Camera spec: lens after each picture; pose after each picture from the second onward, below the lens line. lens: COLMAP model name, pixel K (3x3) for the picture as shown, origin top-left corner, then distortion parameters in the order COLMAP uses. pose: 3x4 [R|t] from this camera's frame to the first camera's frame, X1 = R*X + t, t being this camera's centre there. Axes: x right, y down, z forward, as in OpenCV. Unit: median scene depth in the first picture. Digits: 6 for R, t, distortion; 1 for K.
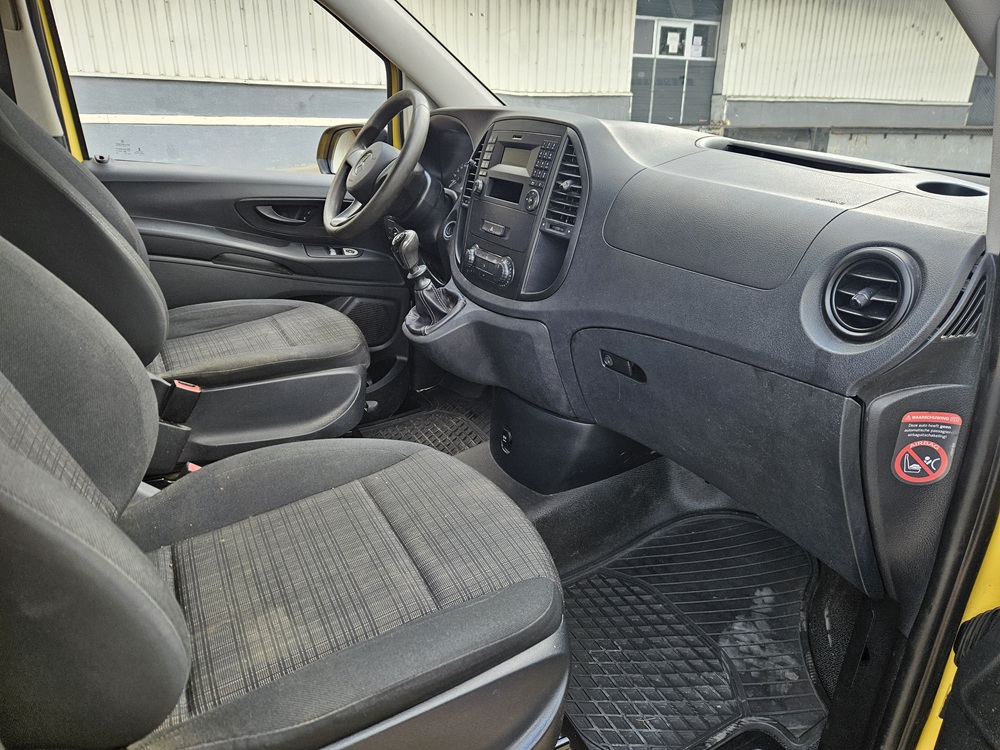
lens RADIAL K [[691.8, 0, 497.9], [0, 691.8, 380.4], [0, 0, 1]] dist [0.065525, -0.051522]
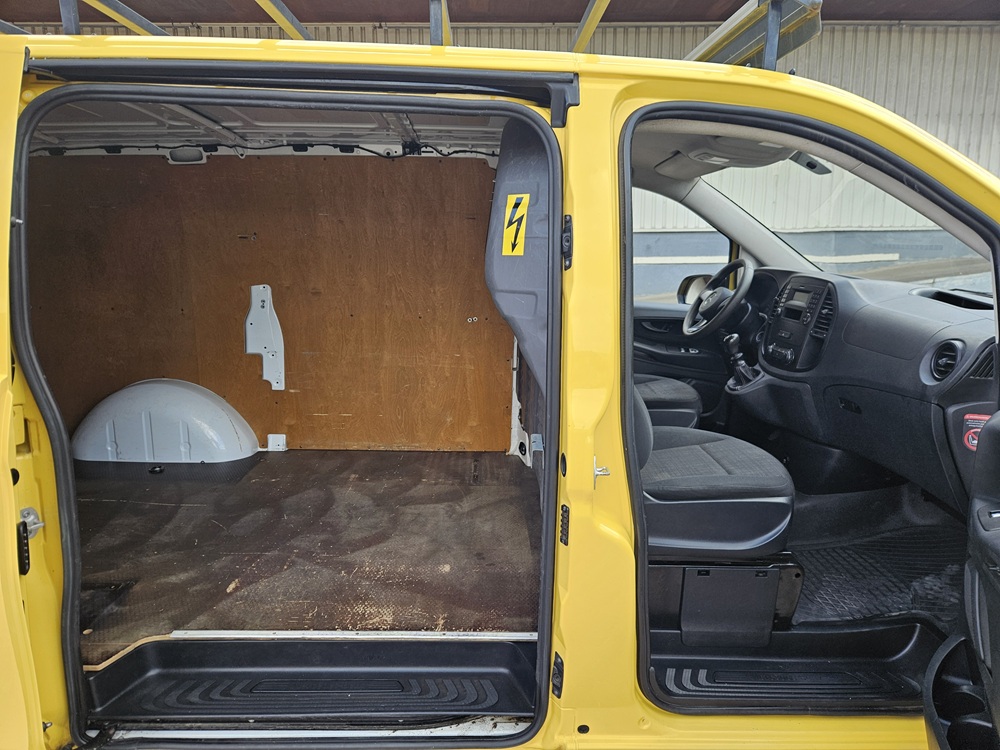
lens RADIAL K [[691.8, 0, 491.2], [0, 691.8, 378.9], [0, 0, 1]] dist [0.065525, -0.051522]
pose [[0.895564, 0.066684, -0.439907, 0.102994], [-0.143210, 0.979292, -0.143100, 0.230094], [0.421255, 0.191154, 0.886569, -0.794211]]
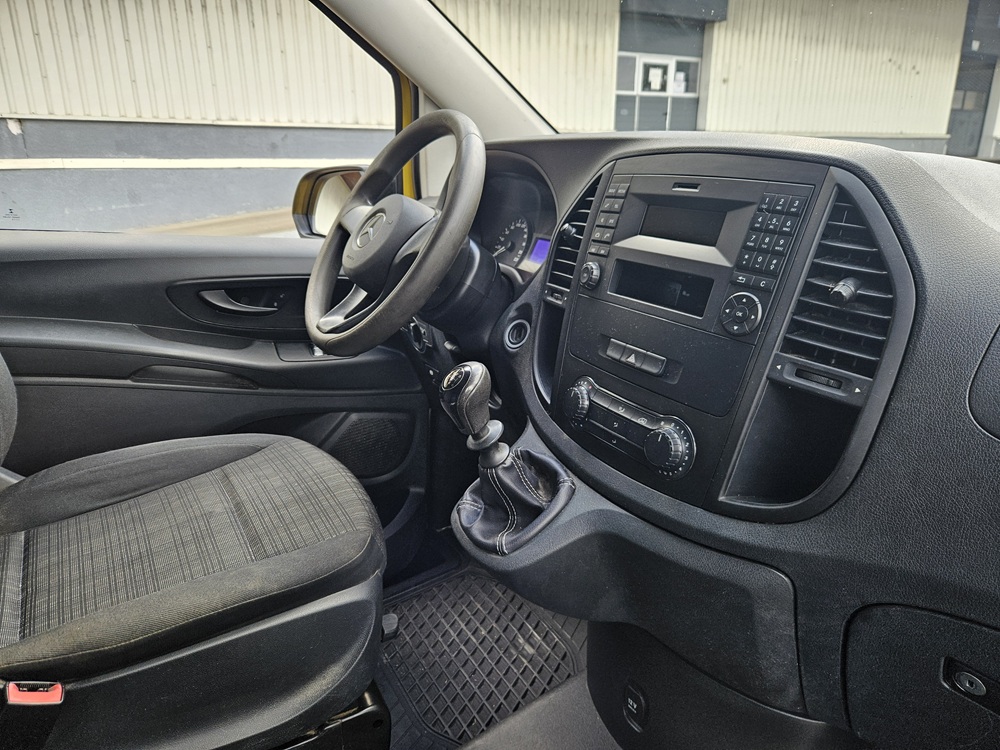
lens RADIAL K [[691.8, 0, 500.3], [0, 691.8, 376.9], [0, 0, 1]] dist [0.065525, -0.051522]
pose [[0.999022, -0.026028, 0.035753, -0.111181], [0.027894, 0.998219, -0.052737, -0.155977], [-0.034317, 0.053683, 0.997968, 0.418074]]
